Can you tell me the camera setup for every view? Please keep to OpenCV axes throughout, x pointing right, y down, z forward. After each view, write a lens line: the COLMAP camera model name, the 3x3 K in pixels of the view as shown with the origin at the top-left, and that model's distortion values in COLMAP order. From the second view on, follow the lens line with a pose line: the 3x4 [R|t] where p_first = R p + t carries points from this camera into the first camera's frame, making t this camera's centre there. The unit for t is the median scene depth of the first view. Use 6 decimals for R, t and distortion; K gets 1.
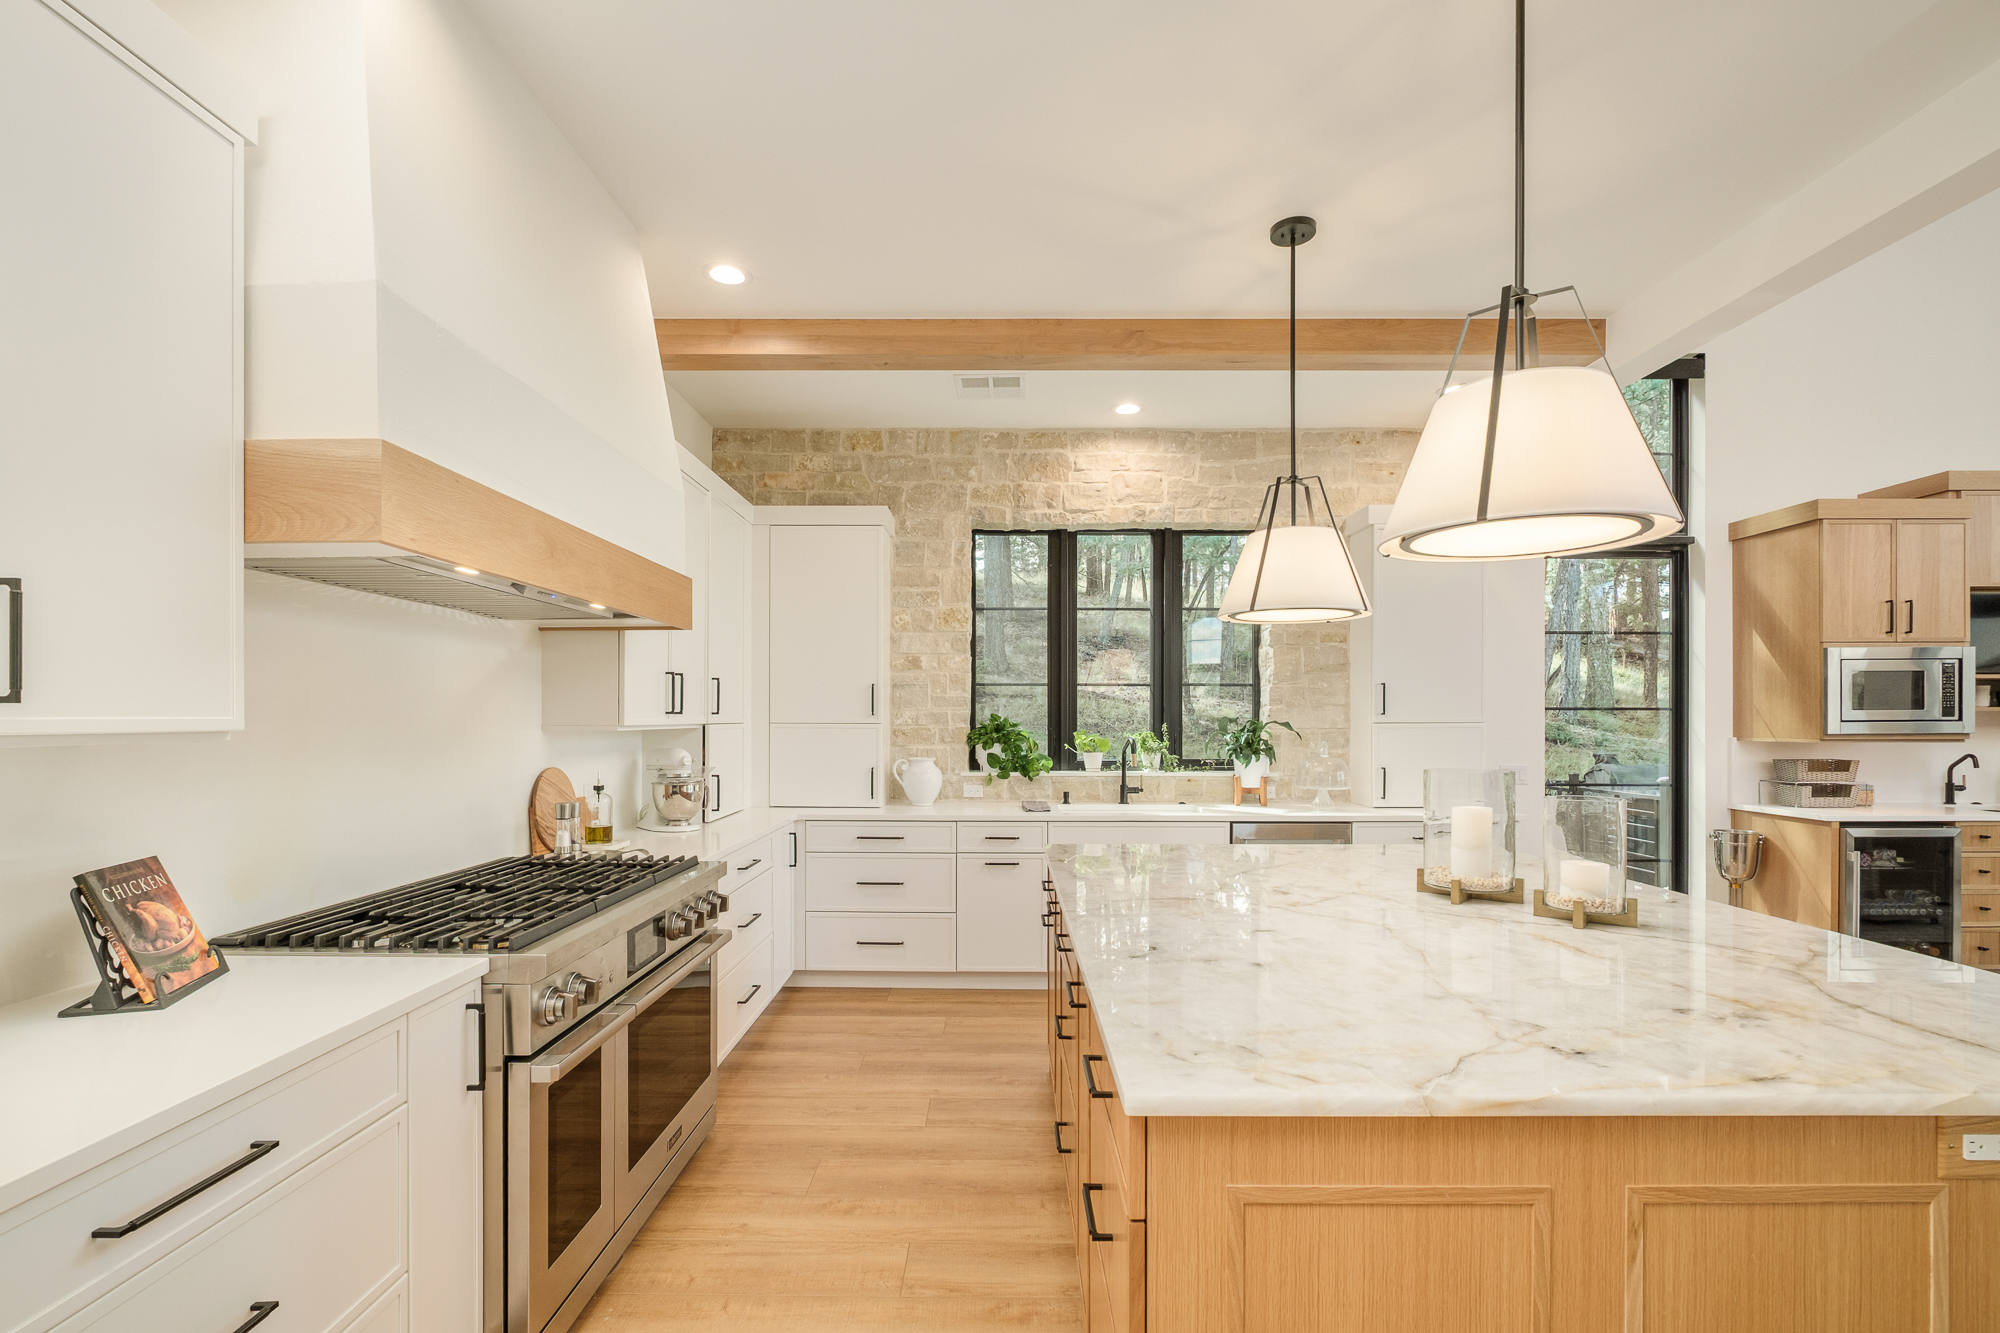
lens RADIAL K [[919.6, 0, 999.6], [0, 919.6, 666.9], [0, 0, 1]] dist [-0.000615, -0.000157]
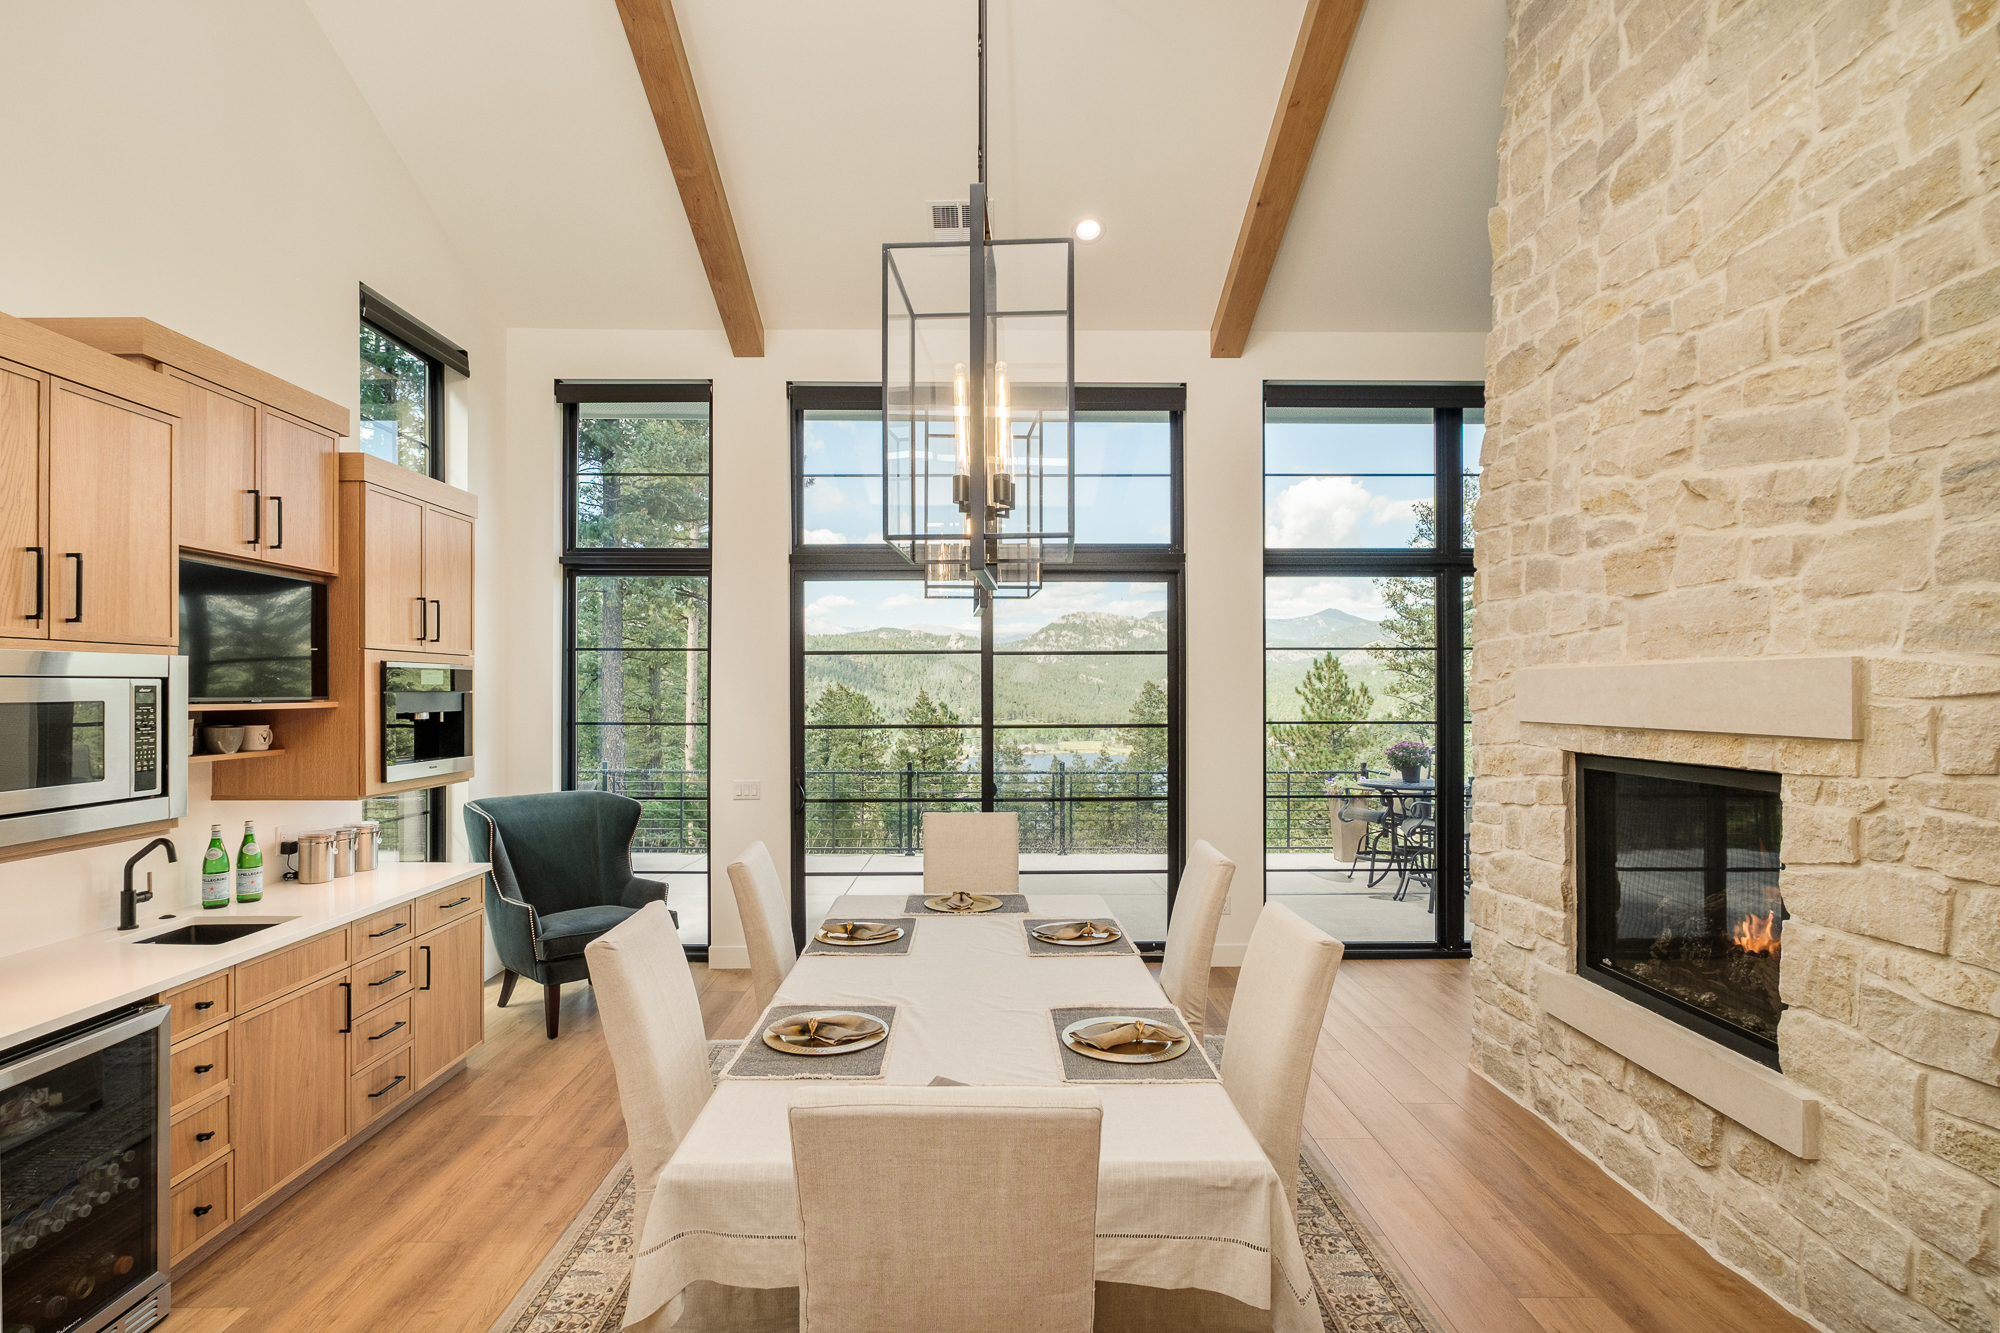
lens RADIAL K [[954.2, 0, 994.7], [0, 954.2, 679.8], [0, 0, 1]] dist [-0.016523, -0.000658]
pose [[-0.010695, 0.006013, 0.999925, 0.496959], [0.001716, 0.999981, -0.005995, -0.003756], [-0.999941, 0.001652, -0.010705, 0.525725]]
